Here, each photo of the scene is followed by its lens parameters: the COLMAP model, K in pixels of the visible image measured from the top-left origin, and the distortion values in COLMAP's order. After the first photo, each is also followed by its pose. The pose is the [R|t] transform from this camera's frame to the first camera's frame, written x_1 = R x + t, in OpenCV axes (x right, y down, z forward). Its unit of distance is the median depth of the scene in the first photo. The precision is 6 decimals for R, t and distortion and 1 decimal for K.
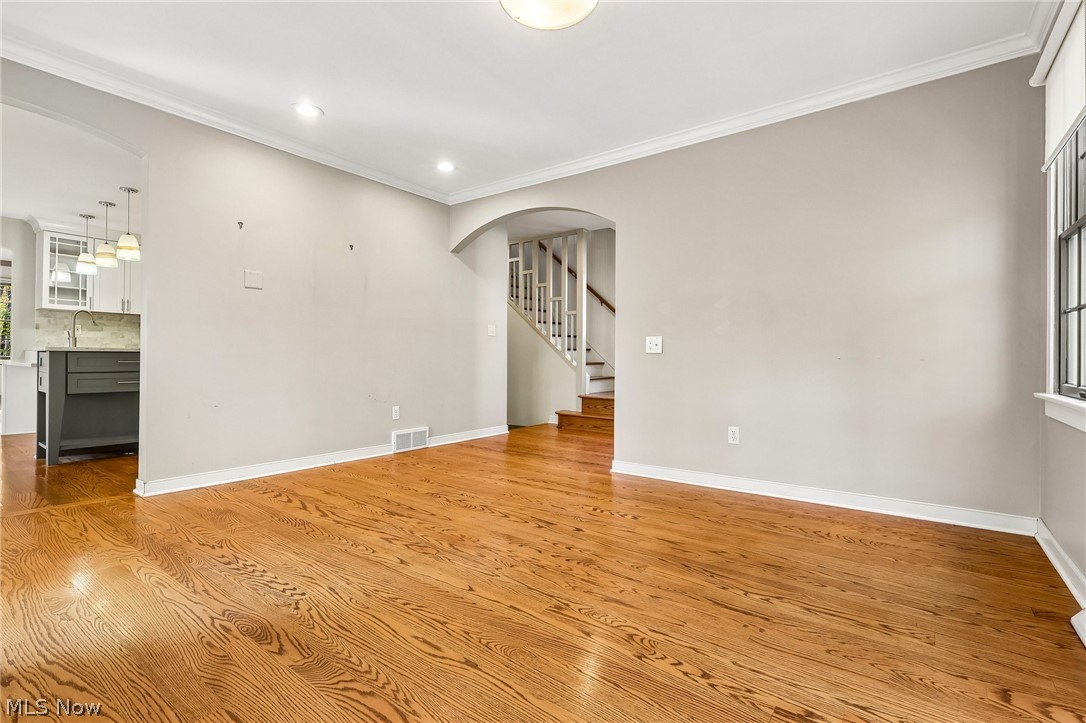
lens RADIAL K [[501.3, 0, 544.4], [0, 501.3, 359.5], [0, 0, 1]] dist [-0.002106, 0.000370]
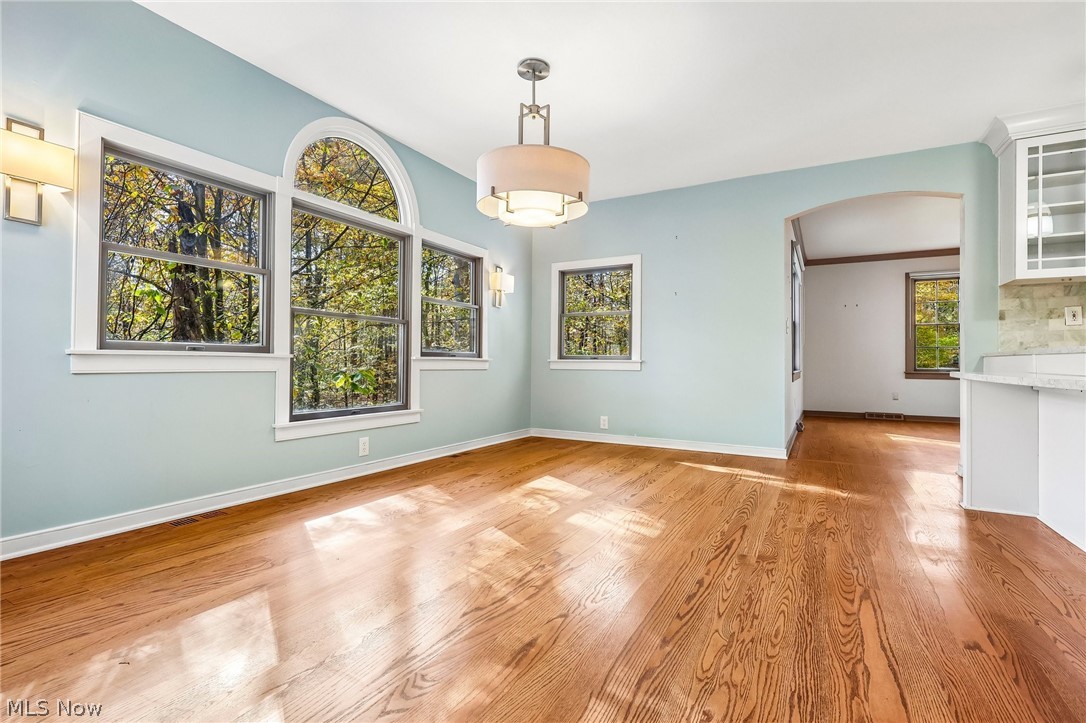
lens RADIAL K [[501.3, 0, 533.6], [0, 501.3, 359.2], [0, 0, 1]] dist [-0.002106, 0.000370]
pose [[0.110480, -0.022583, -0.993622, -0.770862], [-0.008622, 0.999682, -0.023680, 0.005978], [0.993841, 0.011183, 0.110250, 0.611976]]
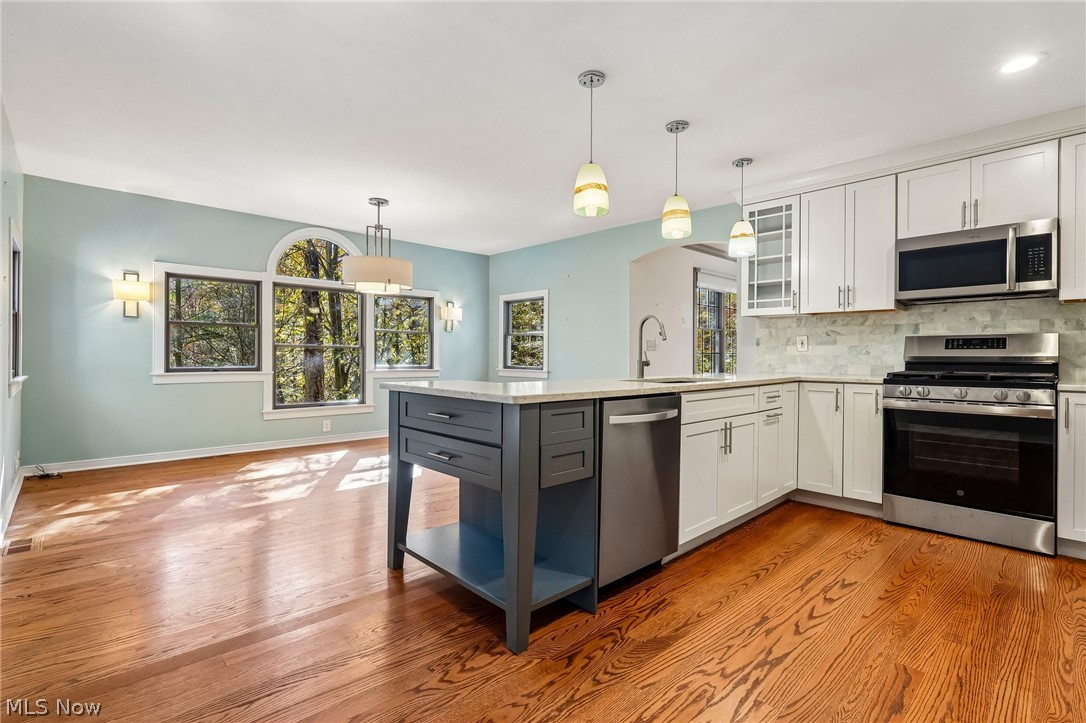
lens RADIAL K [[501.3, 0, 535.6], [0, 501.3, 357.5], [0, 0, 1]] dist [-0.002106, 0.000370]
pose [[-0.186219, -0.010765, -0.982449, -0.377813], [-0.012614, 0.999884, -0.008566, -0.051771], [0.982427, 0.010797, -0.186333, 1.277871]]
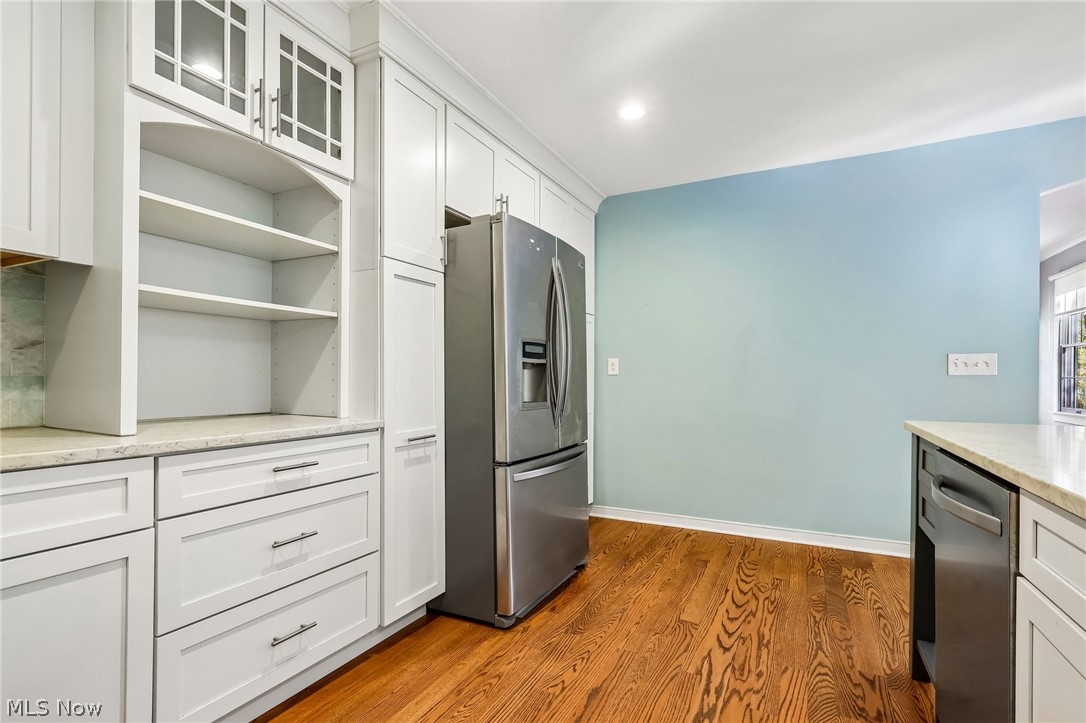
lens RADIAL K [[519.5, 0, 538.3], [0, 519.5, 379.6], [0, 0, 1]] dist [0.000428, -0.000161]
pose [[-0.157353, -0.013788, 0.987446, -1.244859], [-0.000549, 0.999904, 0.013874, -0.067771], [-0.987542, 0.001641, -0.157345, 1.600782]]
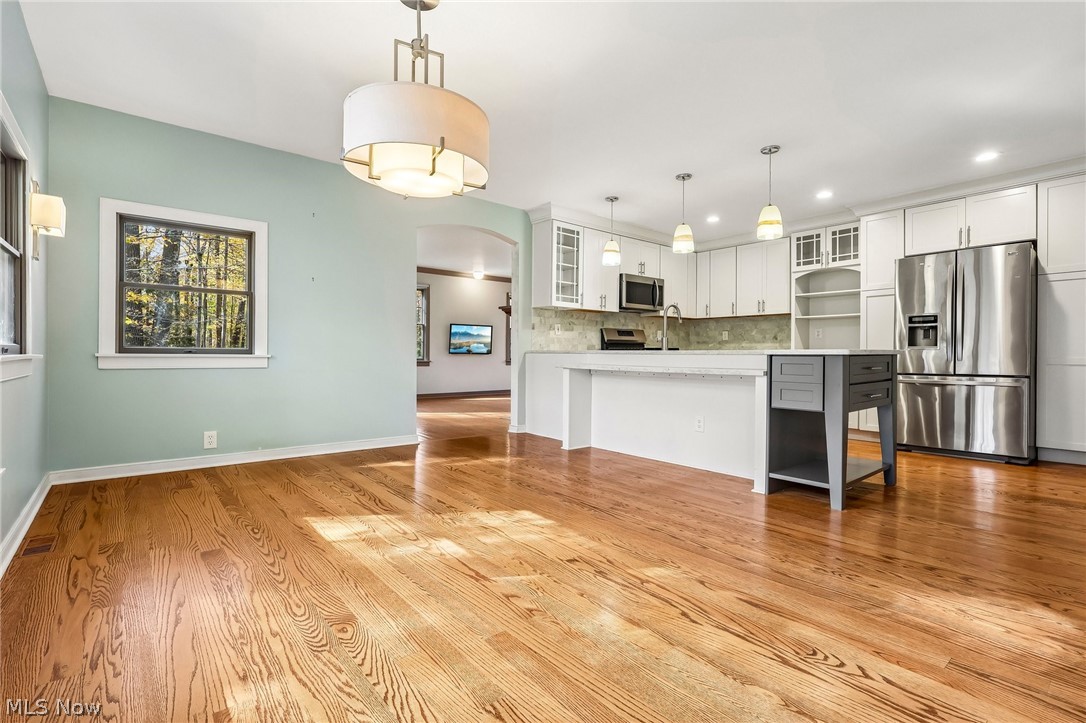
lens RADIAL K [[501.3, 0, 542.0], [0, 501.3, 358.6], [0, 0, 1]] dist [-0.002106, 0.000370]
pose [[0.968823, -0.007203, -0.247650, -1.203396], [0.007921, 0.999967, 0.001903, -0.013890], [0.247628, -0.003805, 0.968848, 0.176805]]
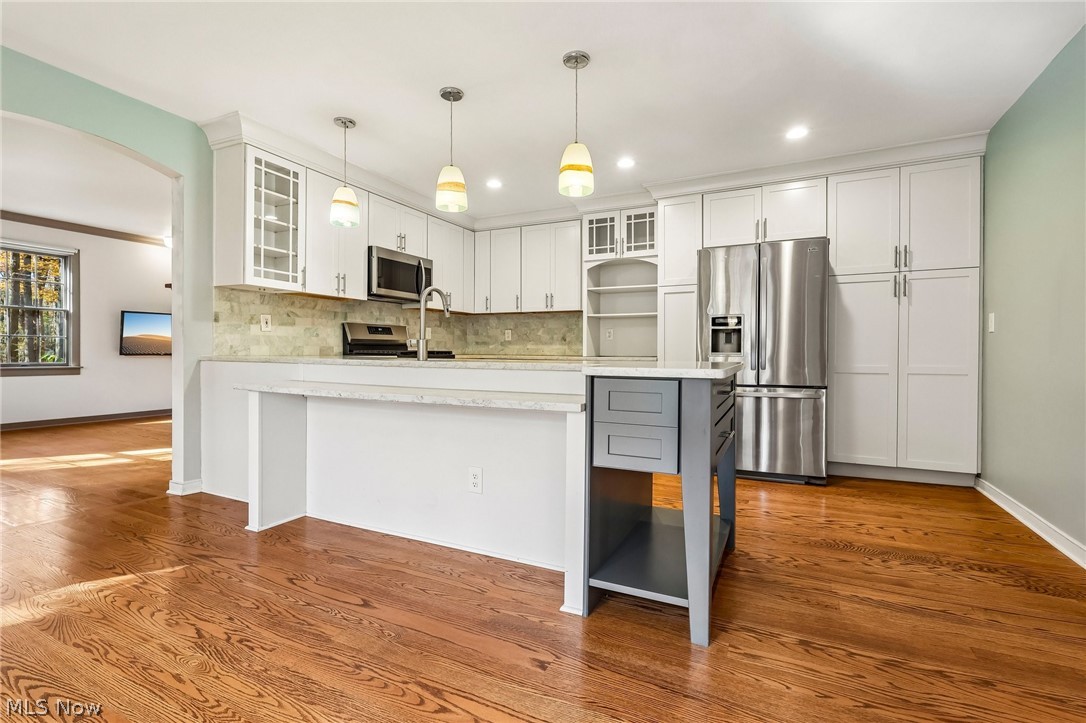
lens RADIAL K [[501.3, 0, 540.9], [0, 501.3, 357.7], [0, 0, 1]] dist [-0.002106, 0.000370]
pose [[0.984987, -0.010686, 0.172295, -1.172793], [0.008837, 0.999895, 0.011496, -0.037216], [-0.172399, -0.009801, 0.984978, 0.595234]]
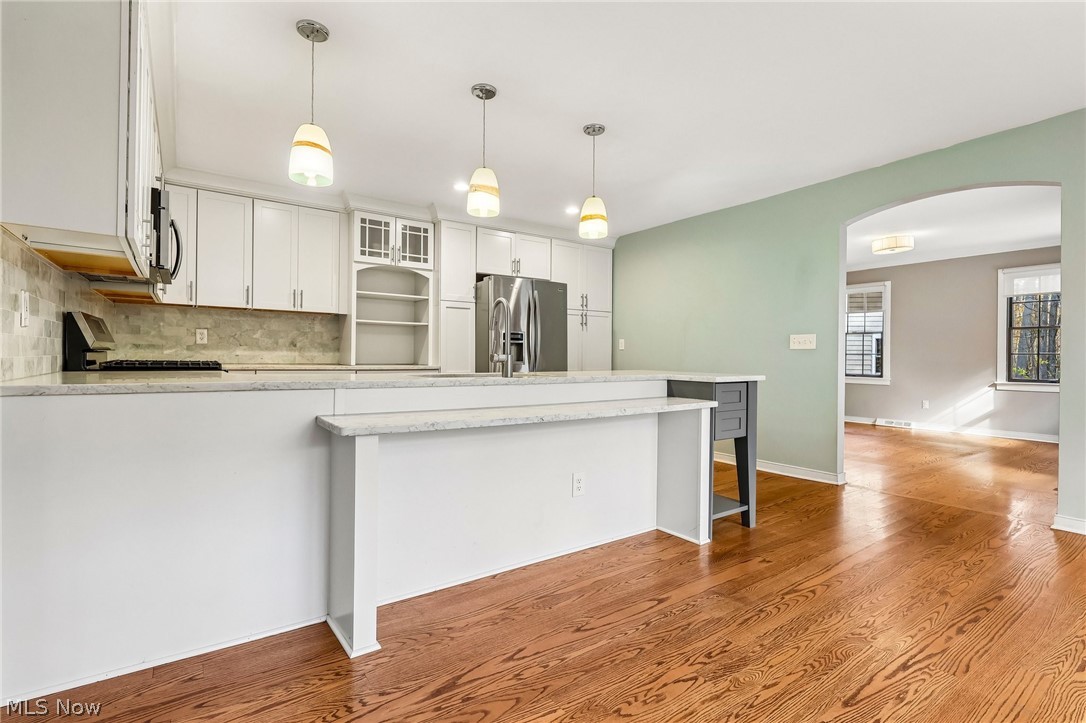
lens RADIAL K [[501.3, 0, 536.0], [0, 501.3, 354.3], [0, 0, 1]] dist [-0.002106, 0.000370]
pose [[0.322744, -0.006536, 0.946464, -1.802995], [-0.003048, 0.999964, 0.007945, -0.060421], [-0.946481, -0.005449, 0.322712, 1.051508]]
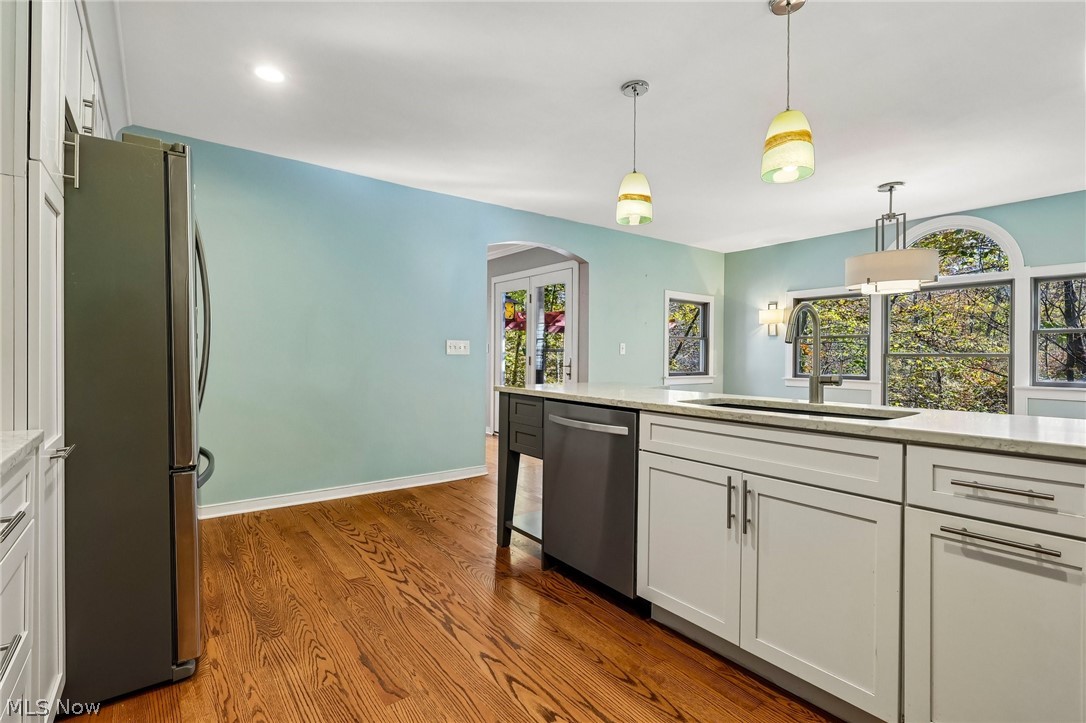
lens RADIAL K [[501.3, 0, 540.4], [0, 501.3, 364.2], [0, 0, 1]] dist [-0.002106, 0.000370]
pose [[-0.958730, -0.028160, 0.282920, -1.085189], [-0.022719, 0.999489, 0.022493, -0.072274], [-0.283409, 0.015137, -0.958880, 1.869507]]
